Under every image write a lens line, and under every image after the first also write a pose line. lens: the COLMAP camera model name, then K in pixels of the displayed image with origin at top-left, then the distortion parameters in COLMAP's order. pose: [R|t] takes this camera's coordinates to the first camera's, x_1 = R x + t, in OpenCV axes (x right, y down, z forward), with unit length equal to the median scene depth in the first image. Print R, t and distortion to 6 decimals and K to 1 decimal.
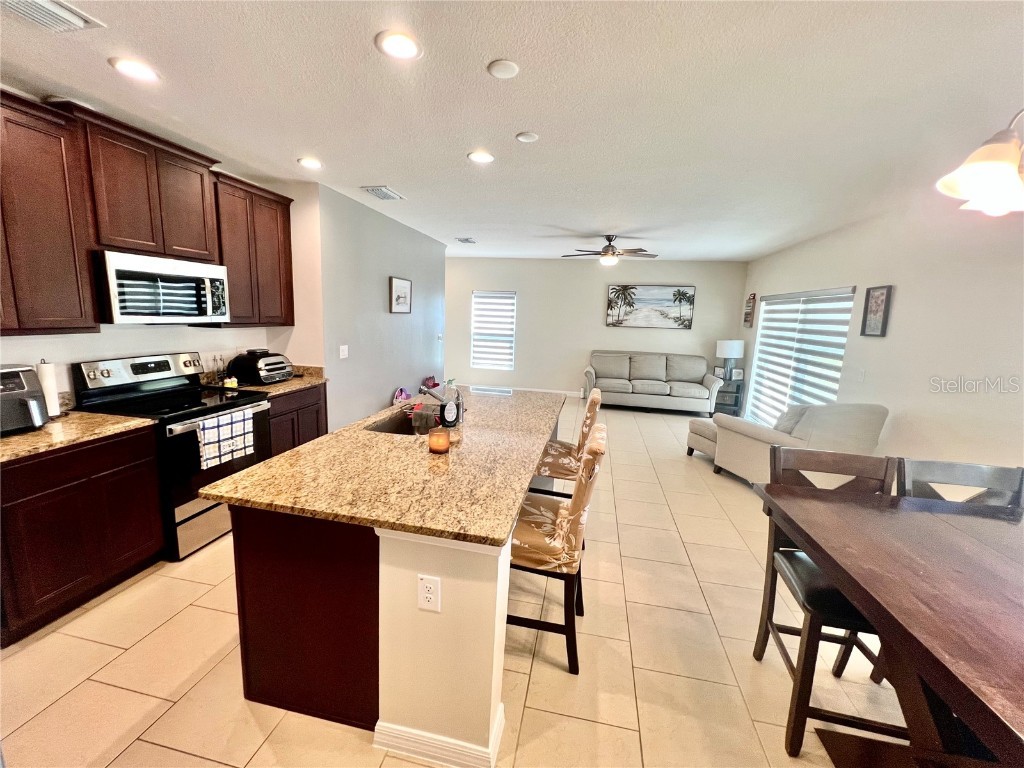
lens RADIAL K [[412.4, 0, 510.9], [0, 412.4, 382.5], [0, 0, 1]] dist [-0.003096, 0.001045]
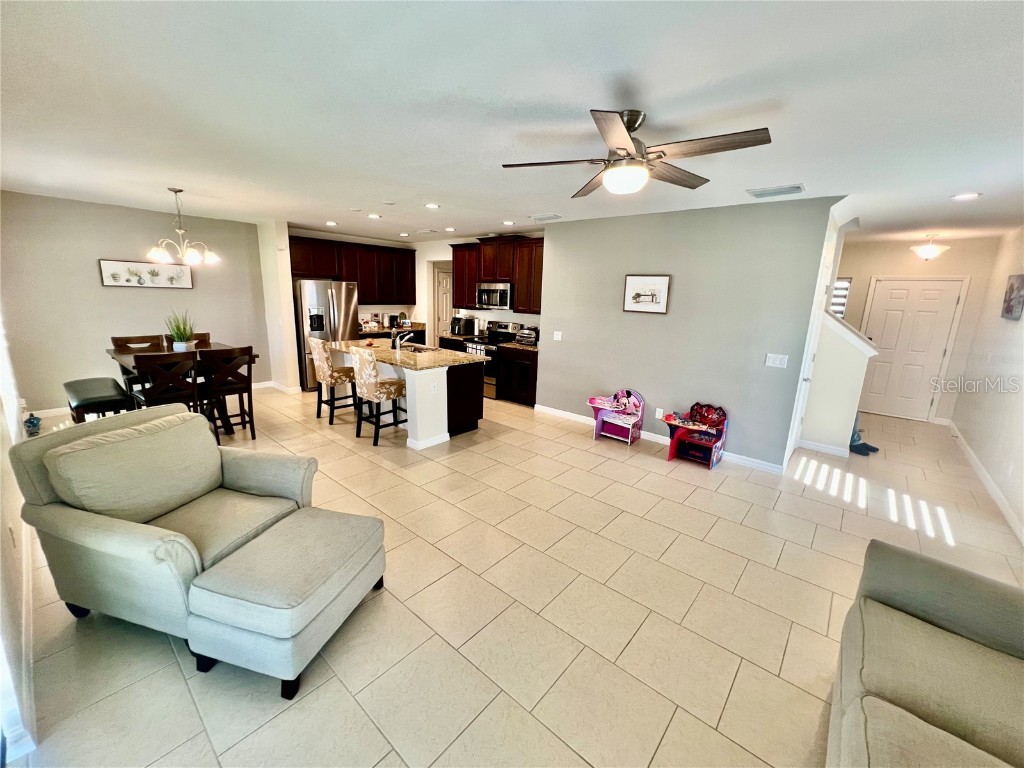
lens RADIAL K [[412.4, 0, 511.3], [0, 412.4, 383.8], [0, 0, 1]] dist [-0.003096, 0.001045]
pose [[-0.490669, 0.135246, -0.860786, 0.718977], [-0.197549, 0.944891, 0.261068, -0.204937], [0.848657, 0.298145, -0.436911, 1.230339]]
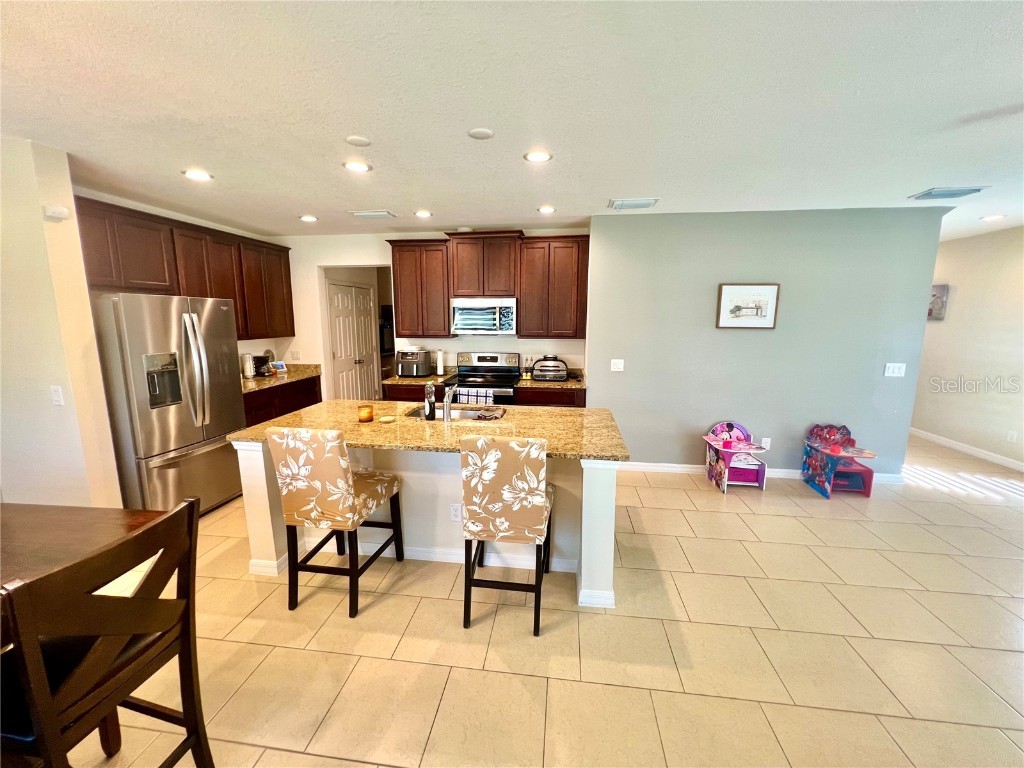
lens RADIAL K [[412.4, 0, 510.9], [0, 412.4, 382.4], [0, 0, 1]] dist [-0.003096, 0.001045]
pose [[0.067906, 0.121016, -0.990325, 0.498760], [-0.166169, 0.980124, 0.108376, -0.080916], [0.983756, 0.157202, 0.086665, 0.525614]]
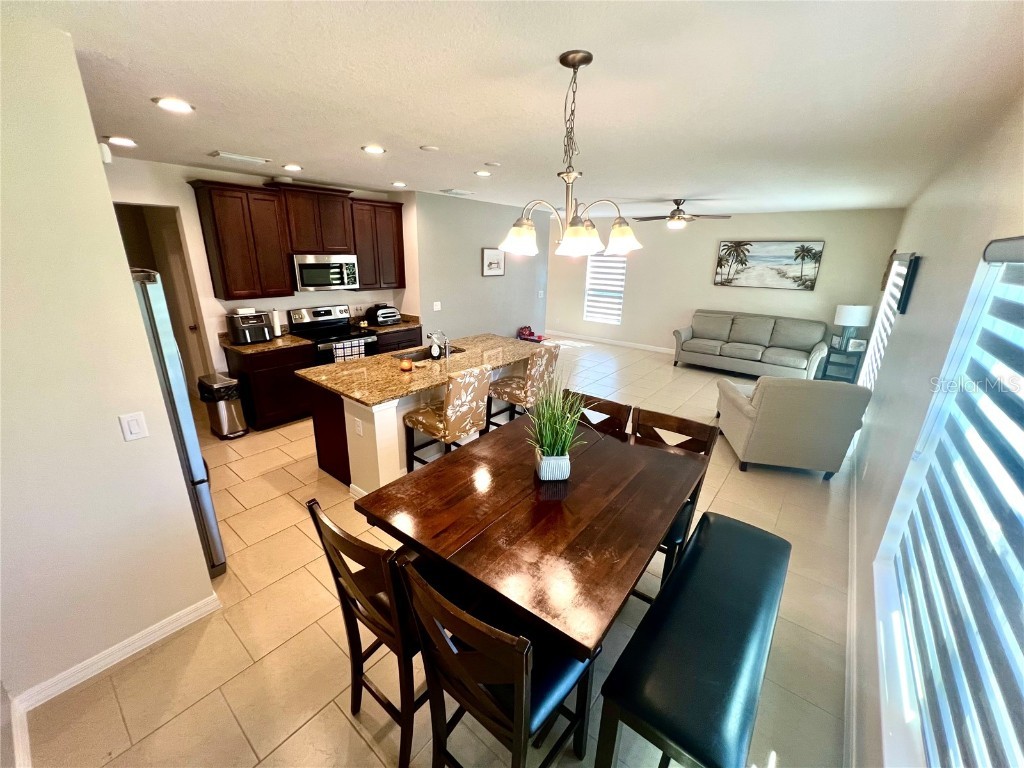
lens RADIAL K [[412.4, 0, 510.7], [0, 412.4, 381.2], [0, 0, 1]] dist [-0.003096, 0.001045]
pose [[0.886822, 0.120272, -0.446185, 0.407405], [-0.063887, 0.988175, 0.139389, -0.026184], [0.457673, -0.095107, 0.884019, -0.153819]]
